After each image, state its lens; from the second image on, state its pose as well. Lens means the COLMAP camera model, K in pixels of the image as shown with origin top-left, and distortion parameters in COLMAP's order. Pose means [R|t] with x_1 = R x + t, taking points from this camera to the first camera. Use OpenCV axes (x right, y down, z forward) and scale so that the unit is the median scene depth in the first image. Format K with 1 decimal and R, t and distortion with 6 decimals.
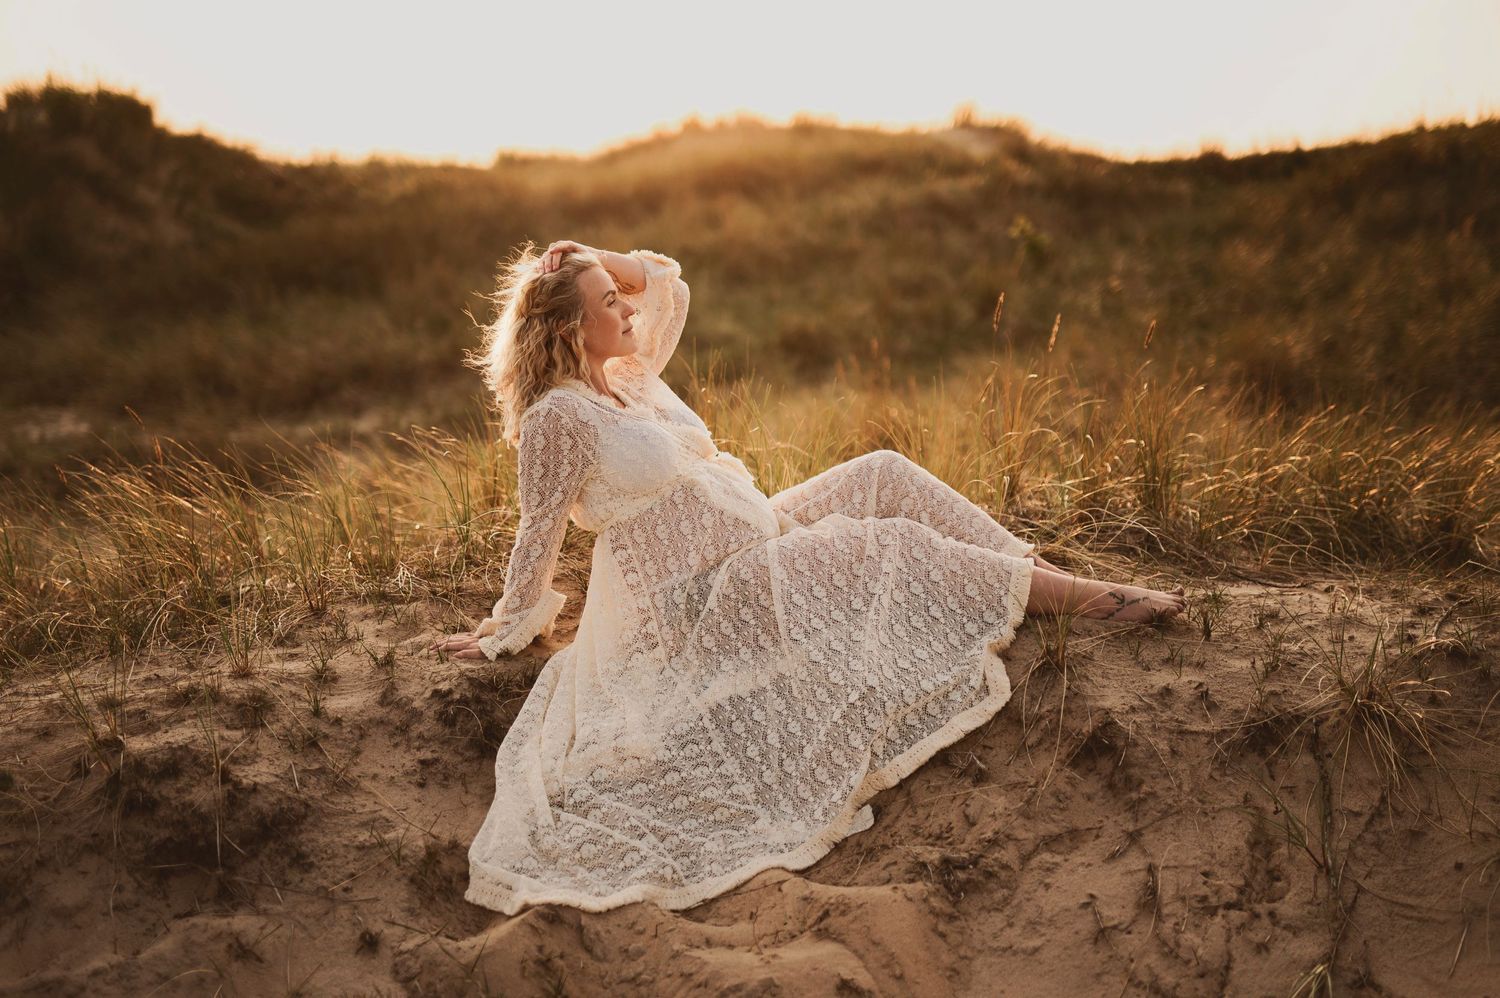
lens RADIAL K [[2036.7, 0, 751.2], [0, 2036.7, 501.0], [0, 0, 1]] dist [-0.010753, 0.000000]
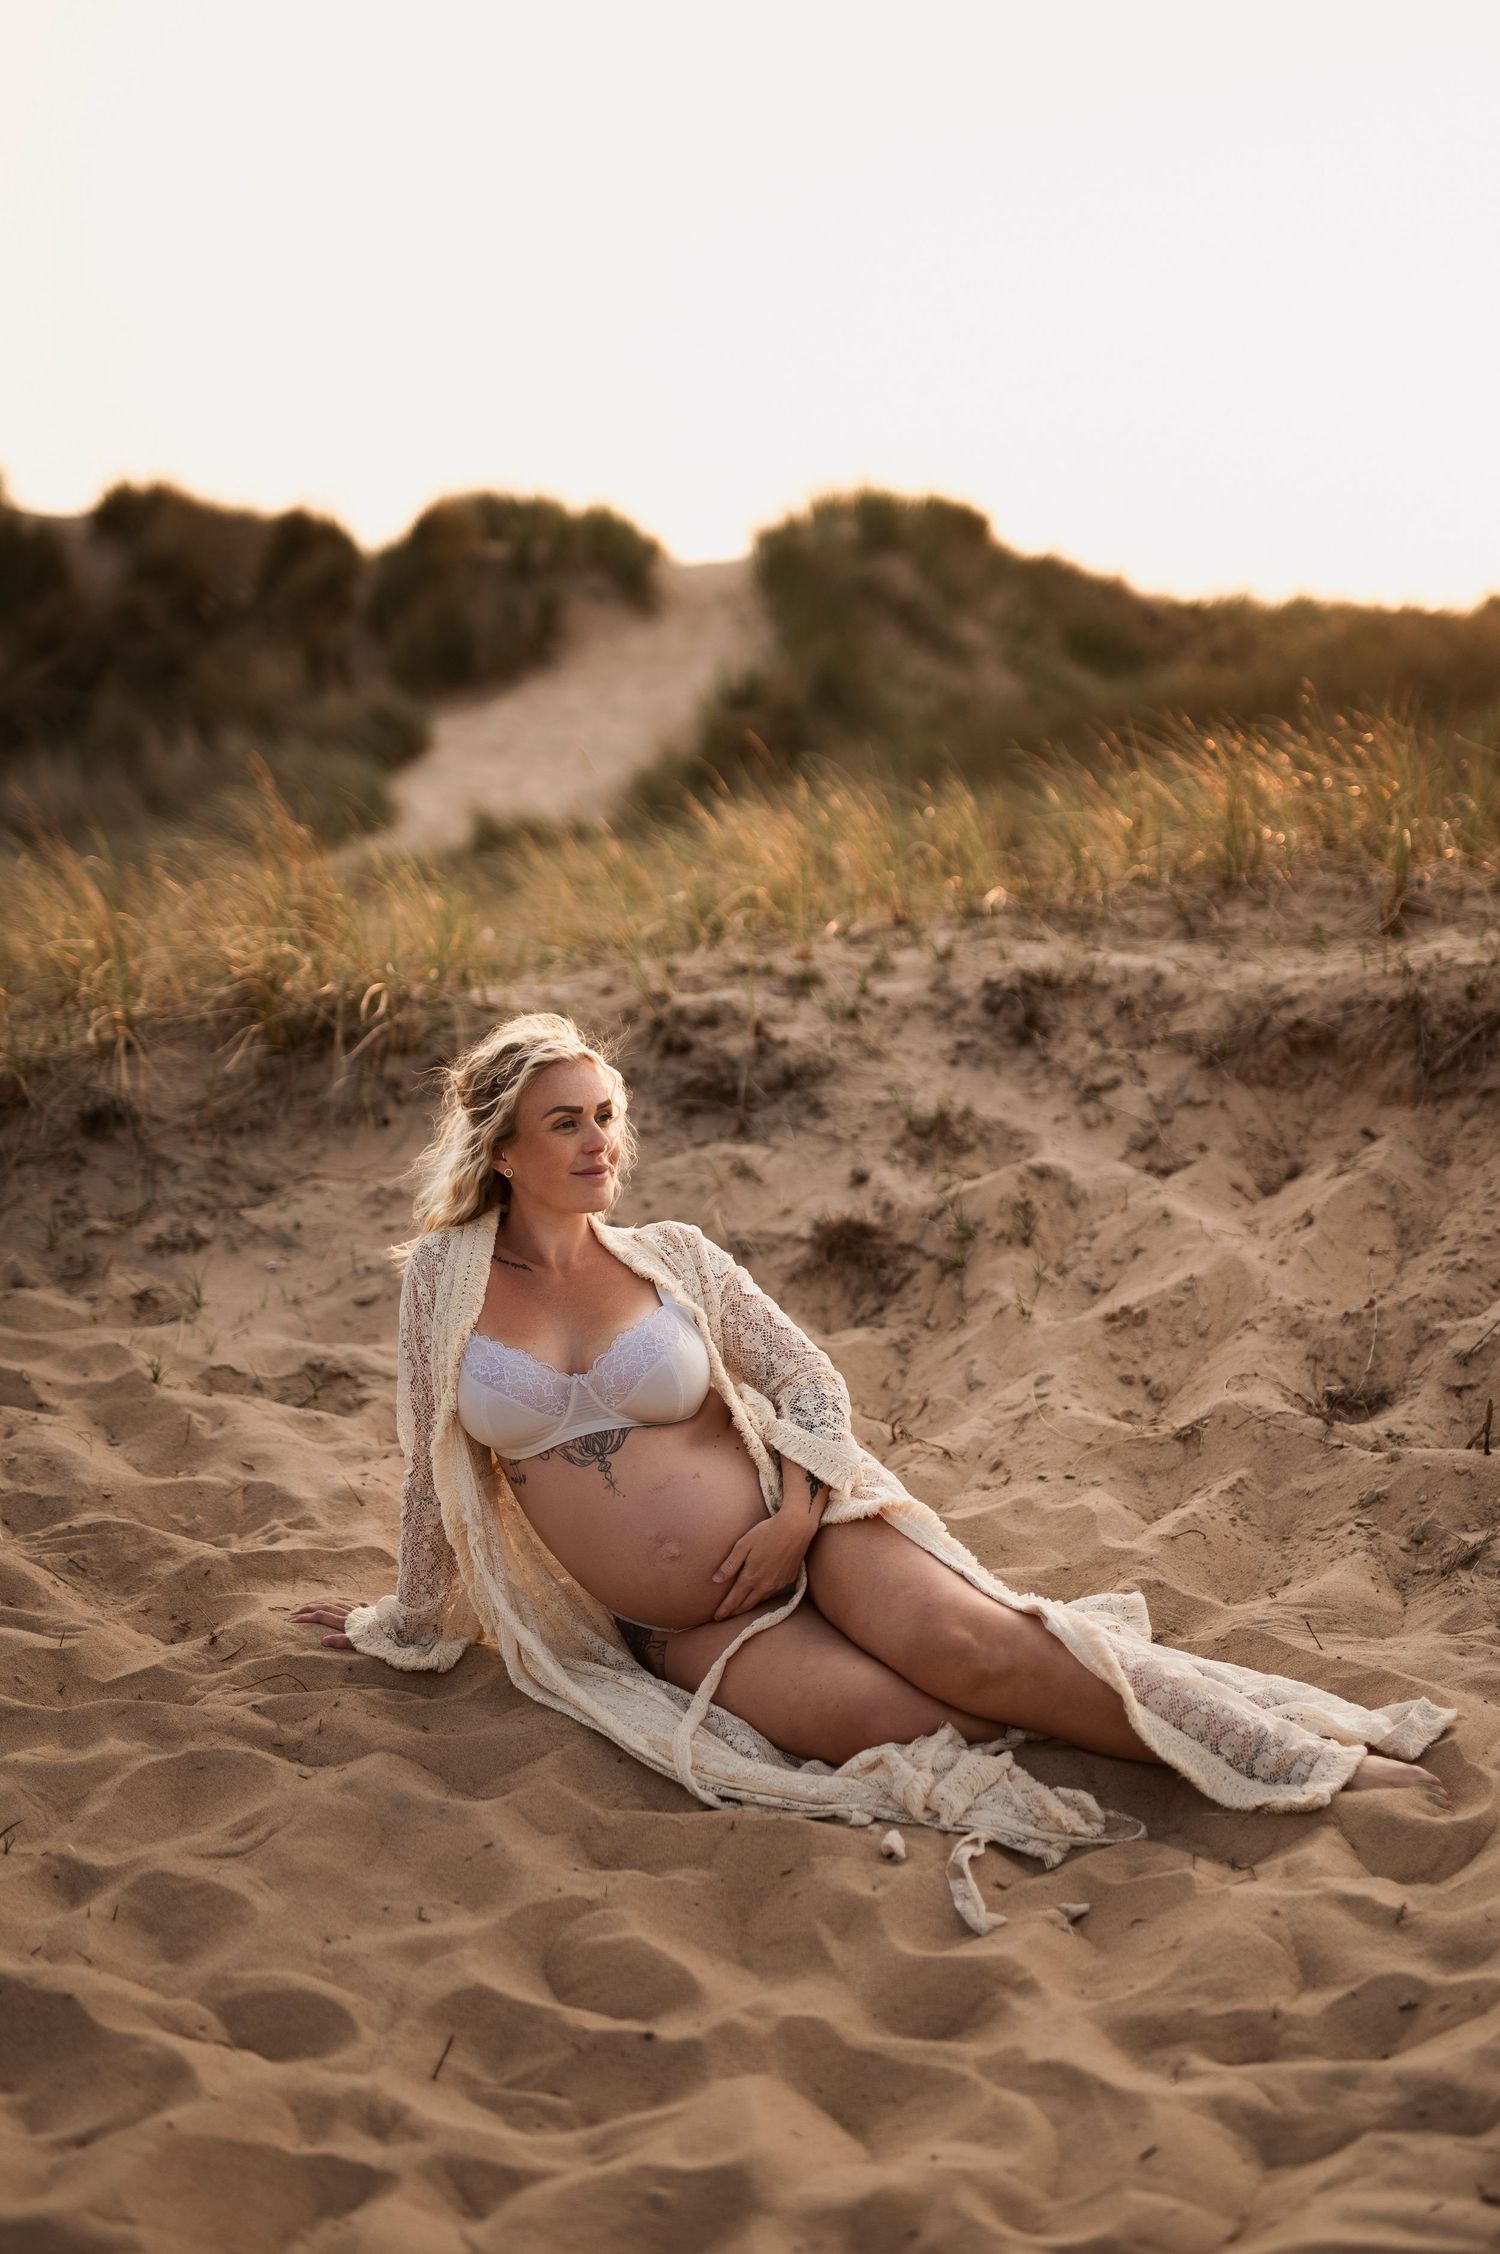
lens RADIAL K [[3060.5, 0, 747.9], [0, 3060.5, 1125.6], [0, 0, 1]] dist [-0.010753, 0.000000]
pose [[0.925449, 0.063102, -0.373580, 0.300368], [-0.067403, 0.997725, 0.001552, 0.174064], [0.372827, 0.023744, 0.927597, -0.407480]]
